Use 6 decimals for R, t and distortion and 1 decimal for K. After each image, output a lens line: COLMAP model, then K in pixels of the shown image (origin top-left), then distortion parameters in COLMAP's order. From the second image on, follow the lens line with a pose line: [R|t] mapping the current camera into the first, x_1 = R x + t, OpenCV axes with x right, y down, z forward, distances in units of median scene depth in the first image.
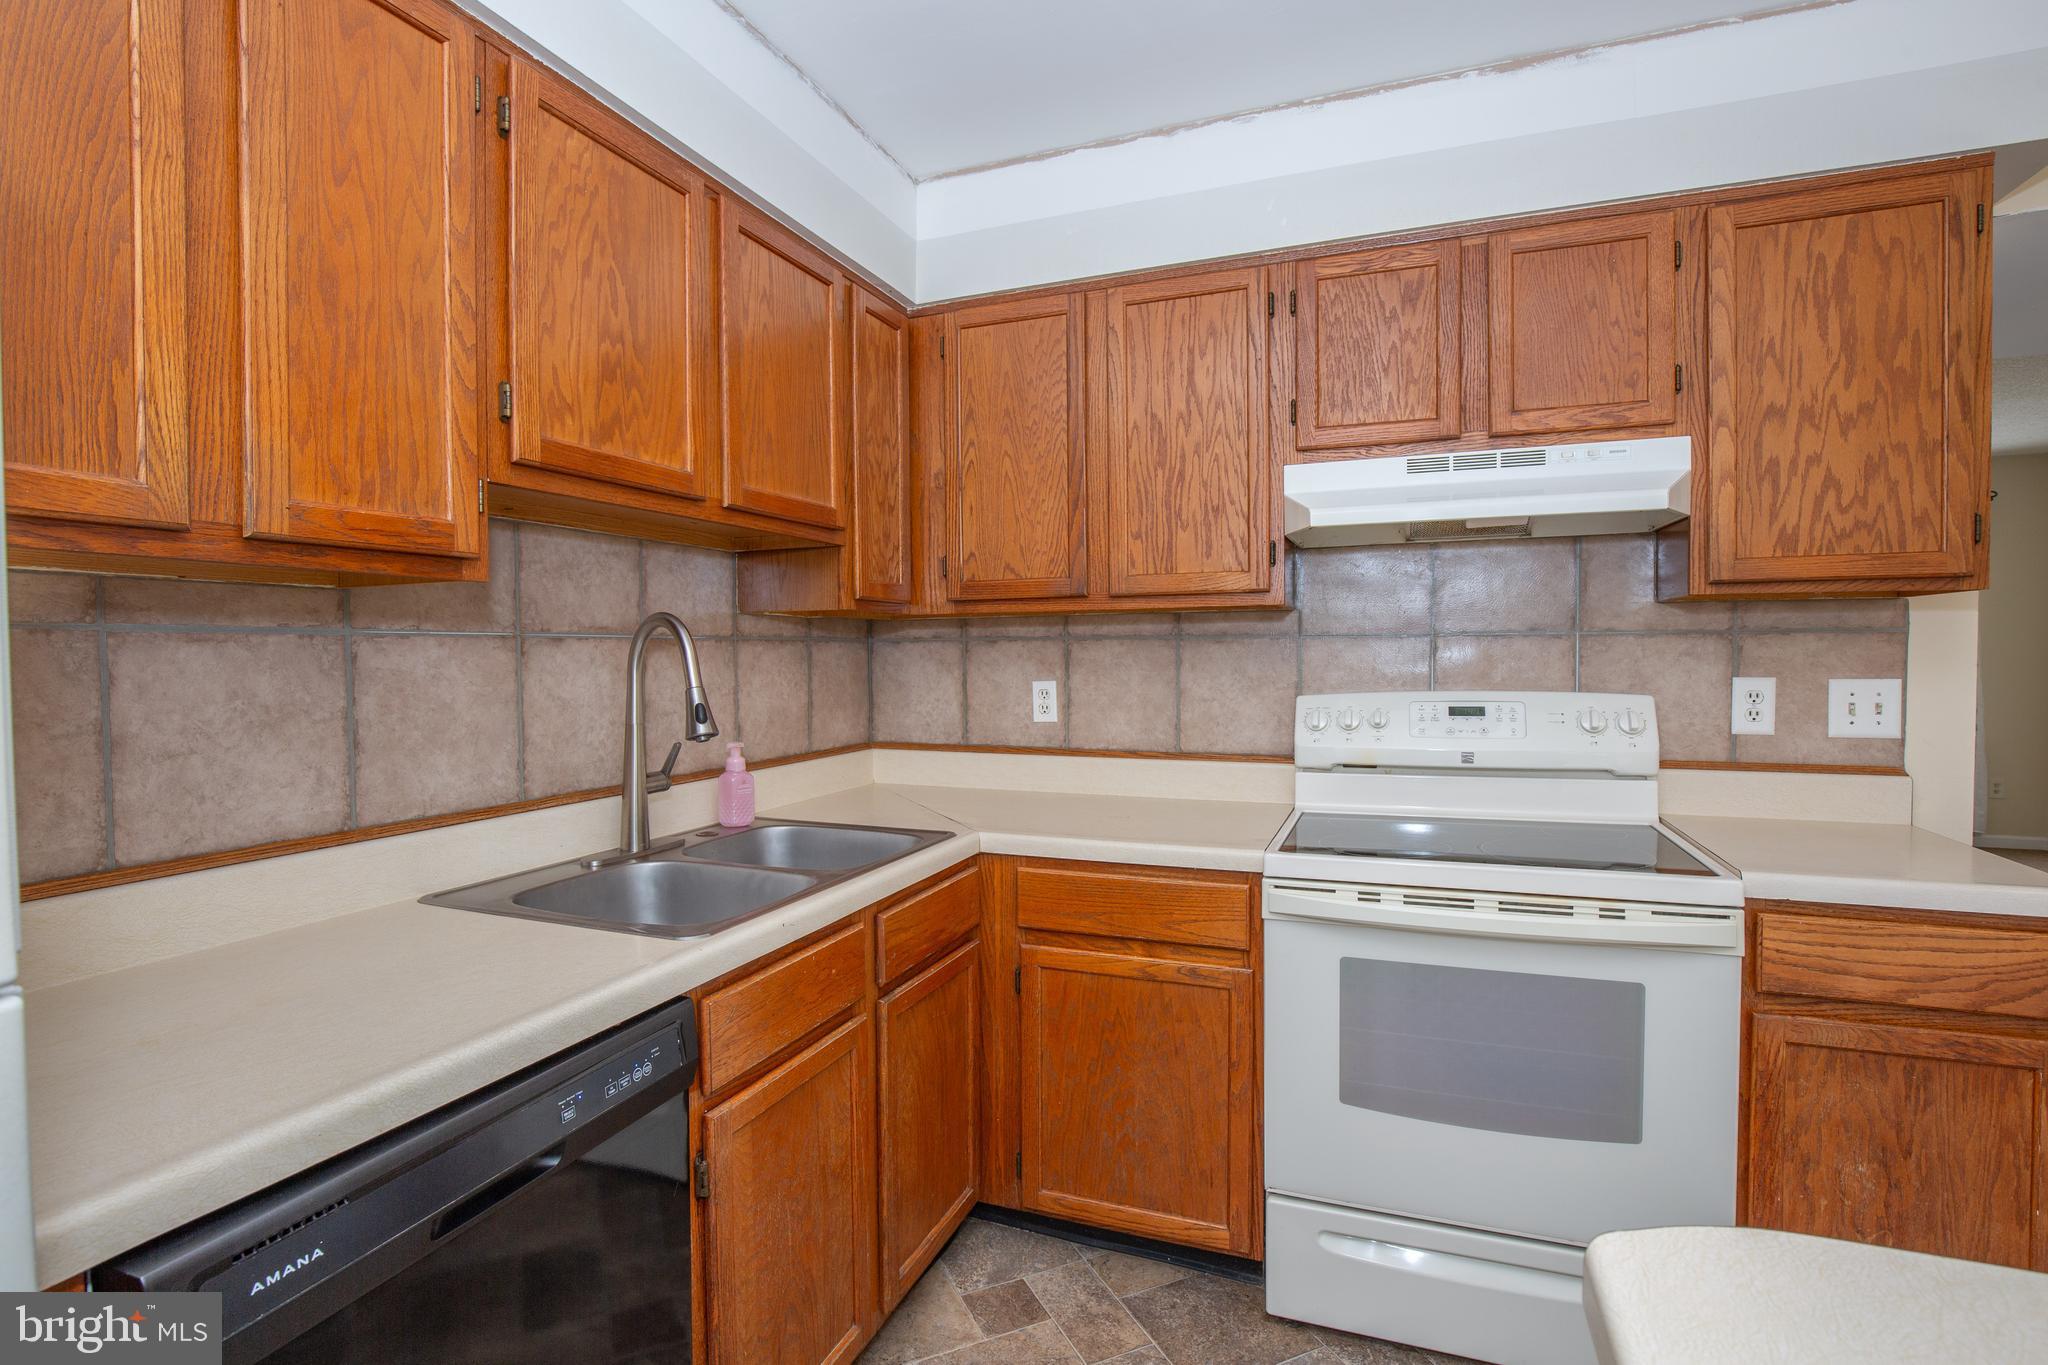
lens RADIAL K [[979.1, 0, 1024.0], [0, 979.1, 682.5], [0, 0, 1]] dist [-0.031095, 0.000039]
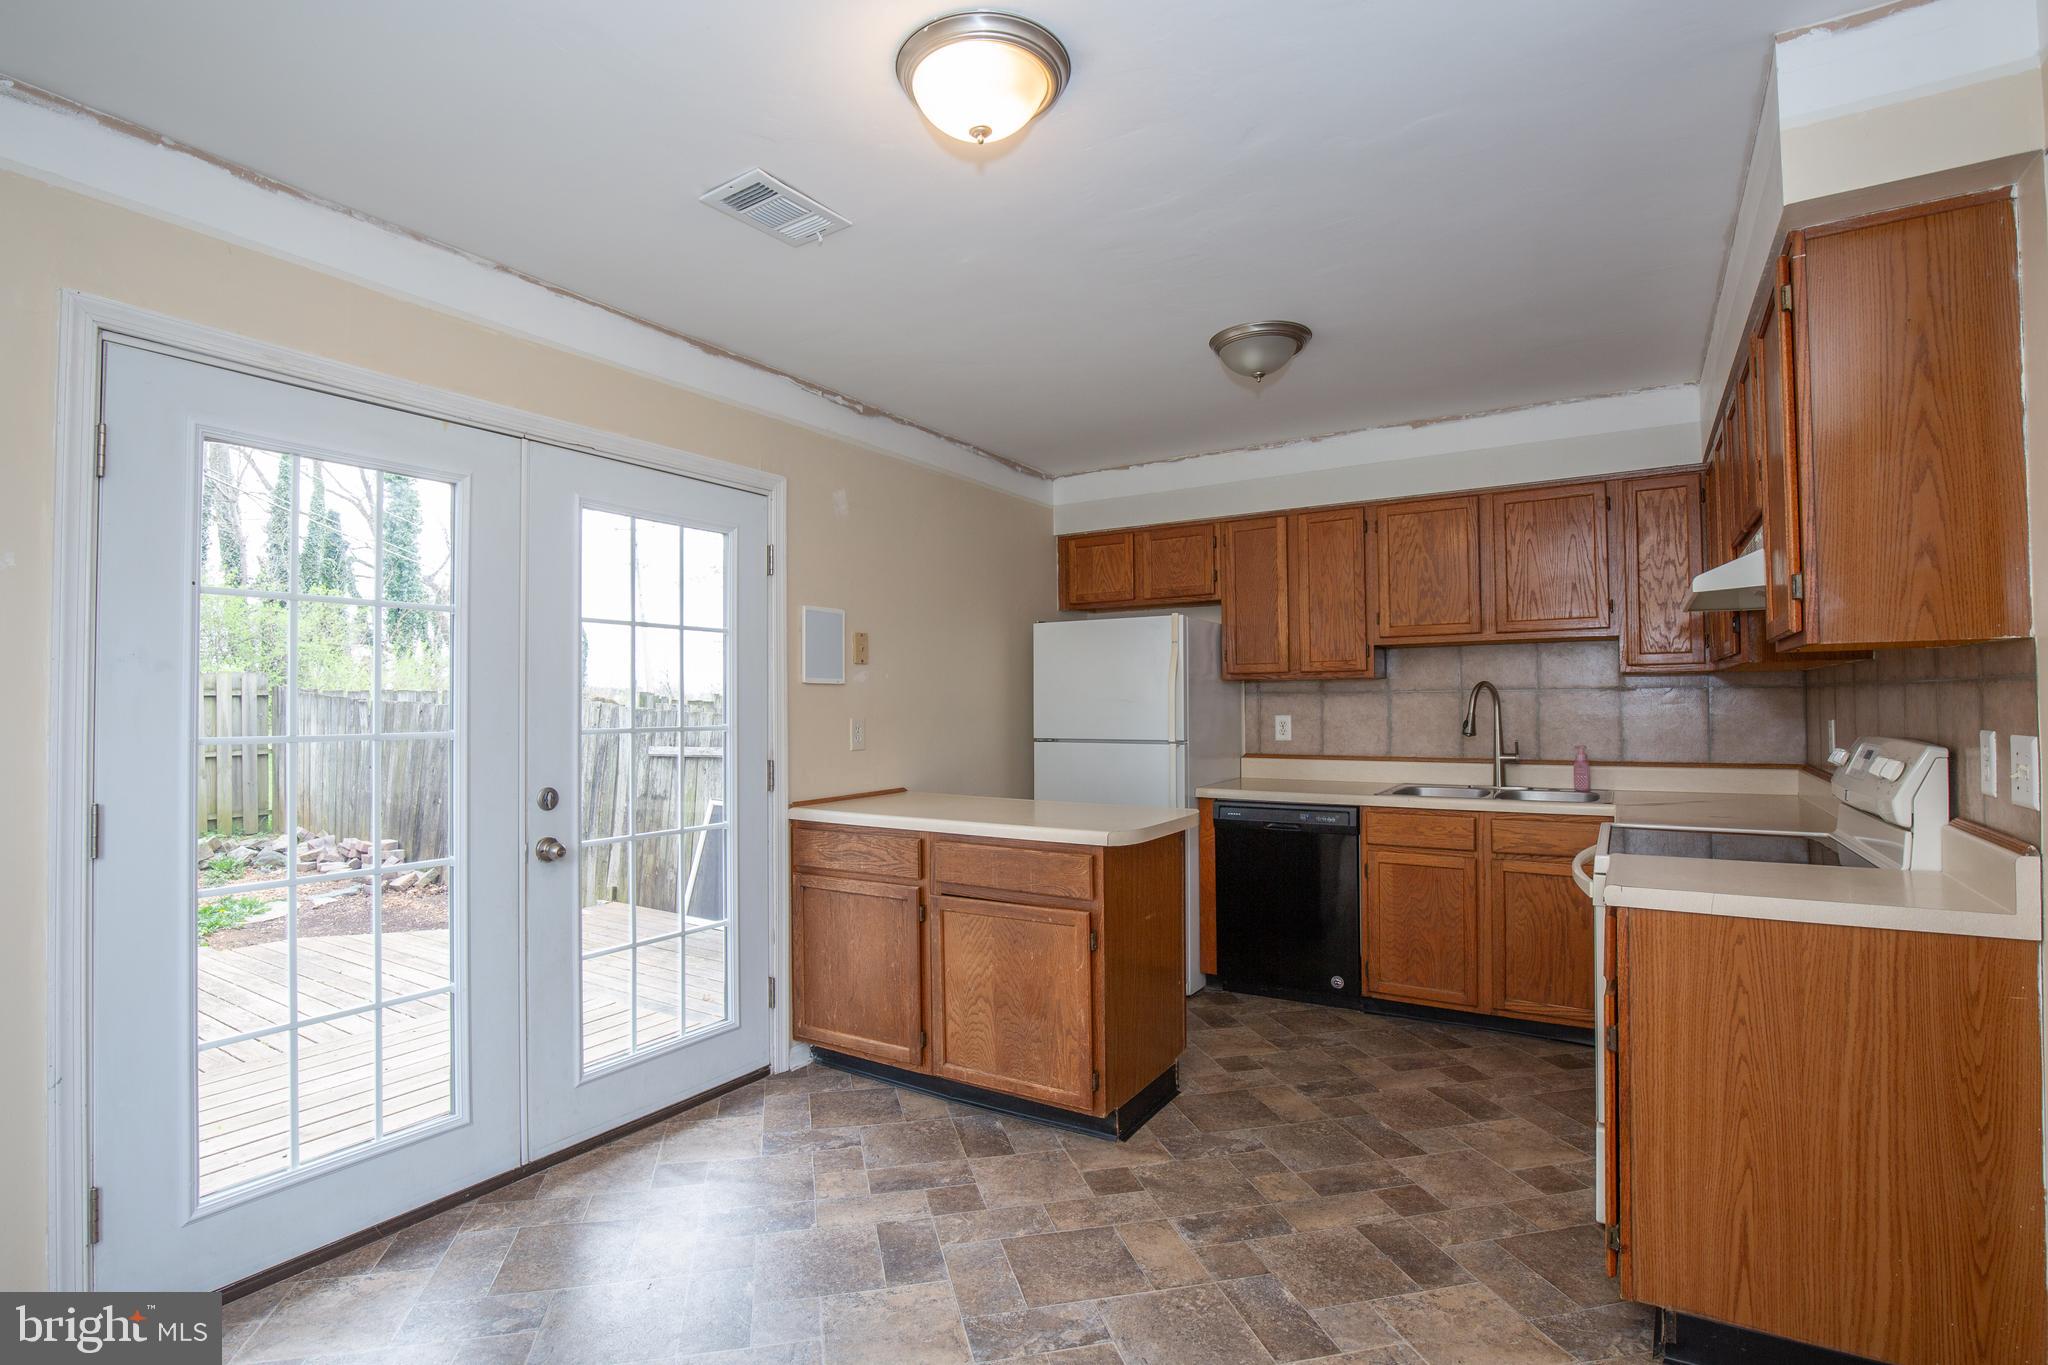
lens RADIAL K [[969.1, 0, 1038.5], [0, 969.1, 692.0], [0, 0, 1]] dist [-0.024284, 0.001457]
pose [[-0.162236, -0.001026, -0.986751, 1.859371], [-0.018344, 0.999830, 0.001976, -0.028211], [0.986581, 0.018422, -0.162227, 0.298480]]
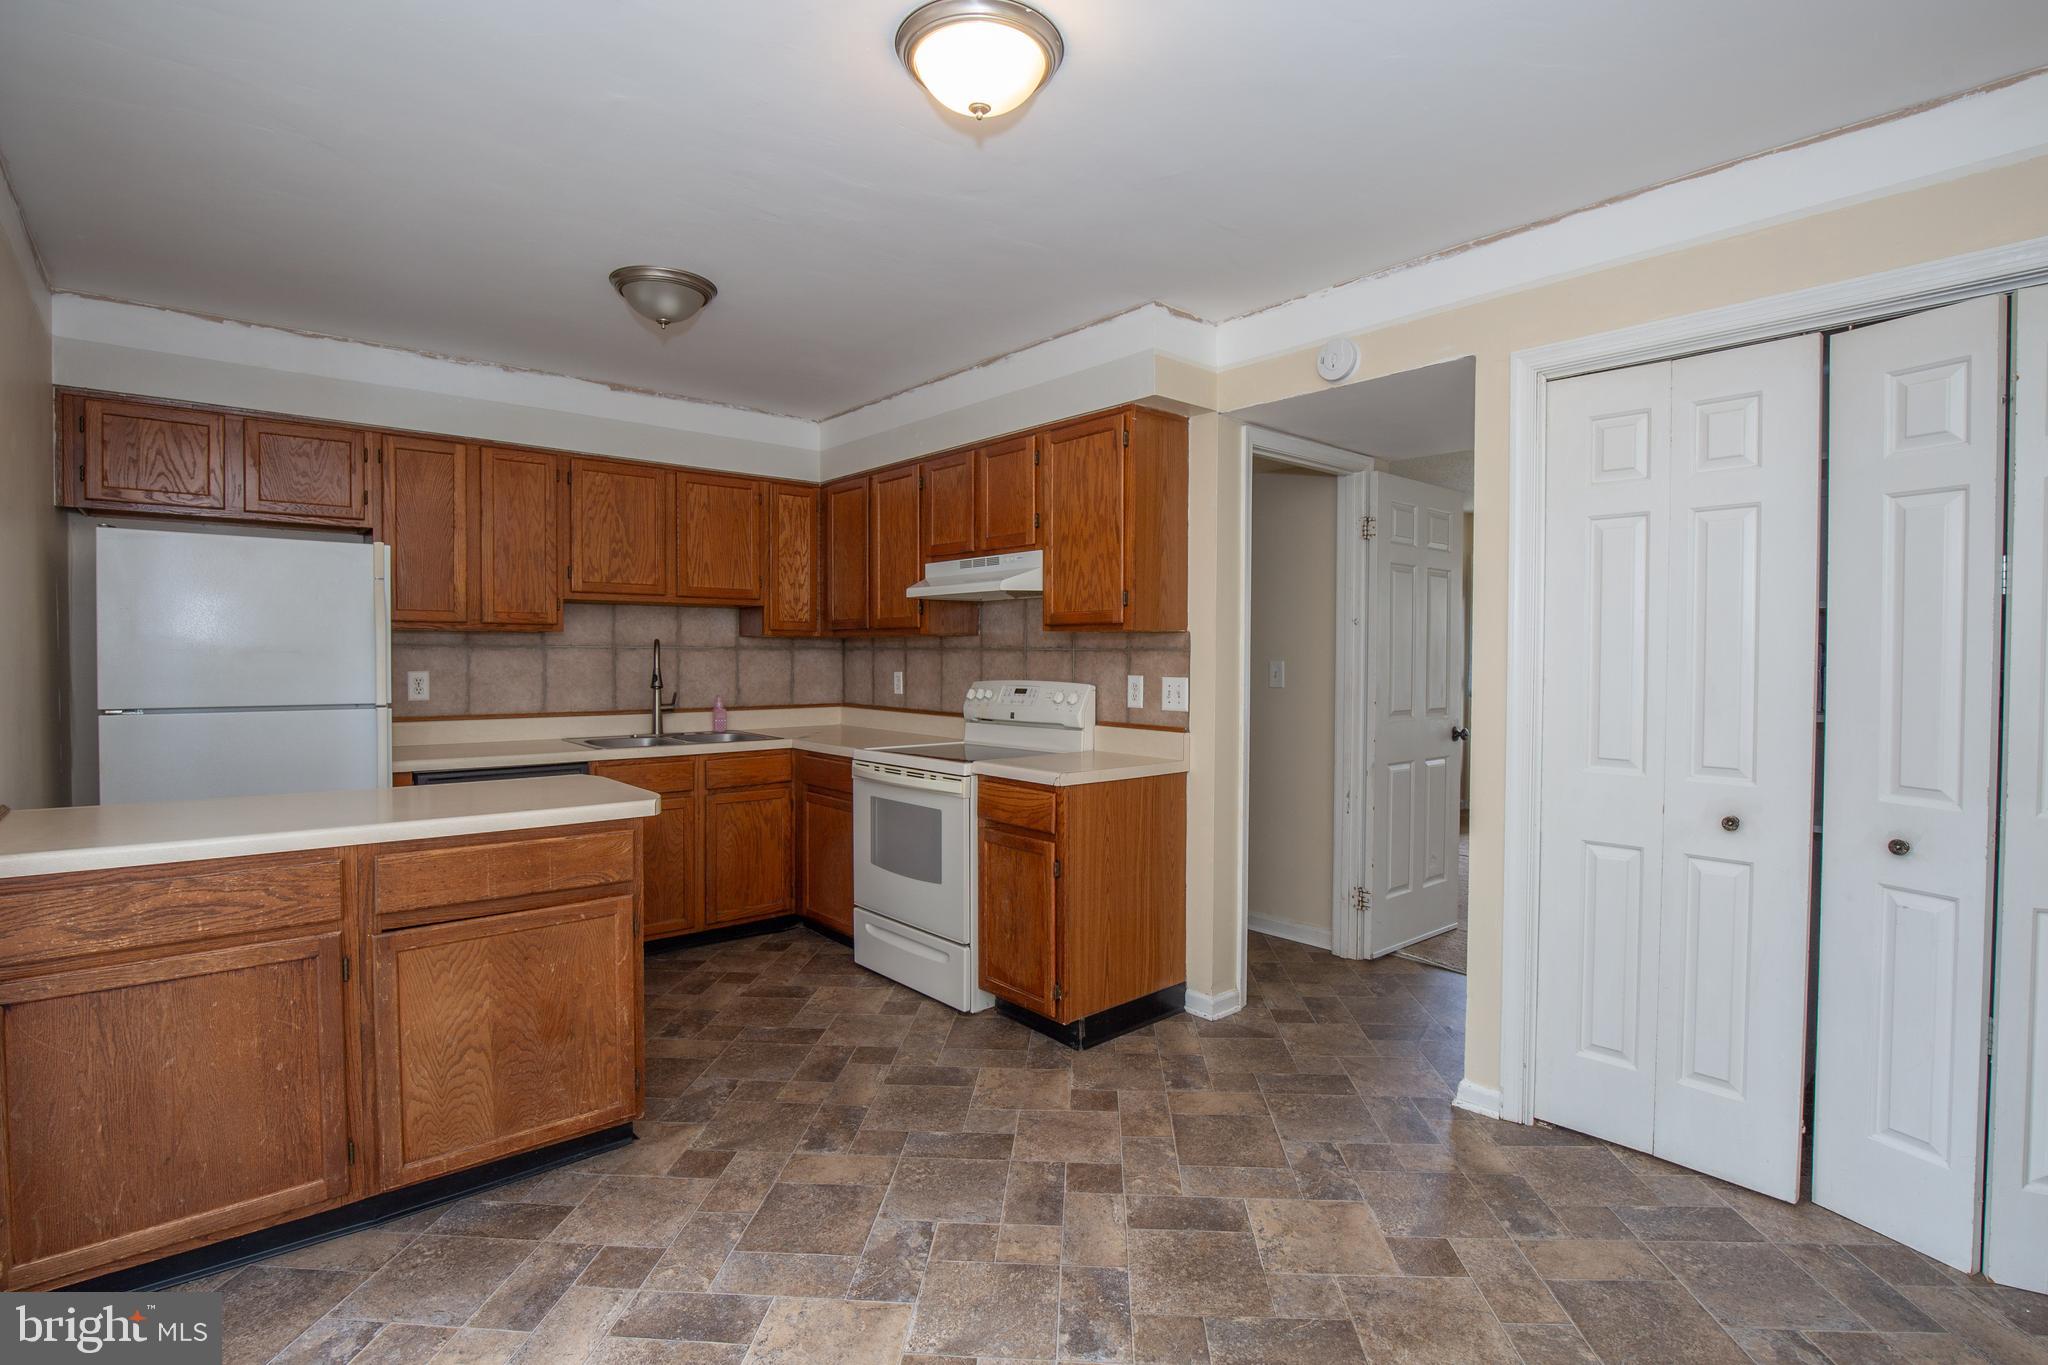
lens RADIAL K [[957.8, 0, 1018.9], [0, 957.8, 681.3], [0, 0, 1]] dist [-0.022496, 0.000822]
pose [[0.888715, 0.024940, -0.457781, 1.455105], [-0.025495, 0.999663, 0.004968, 0.002041], [0.457751, 0.007256, 0.889051, -0.704063]]
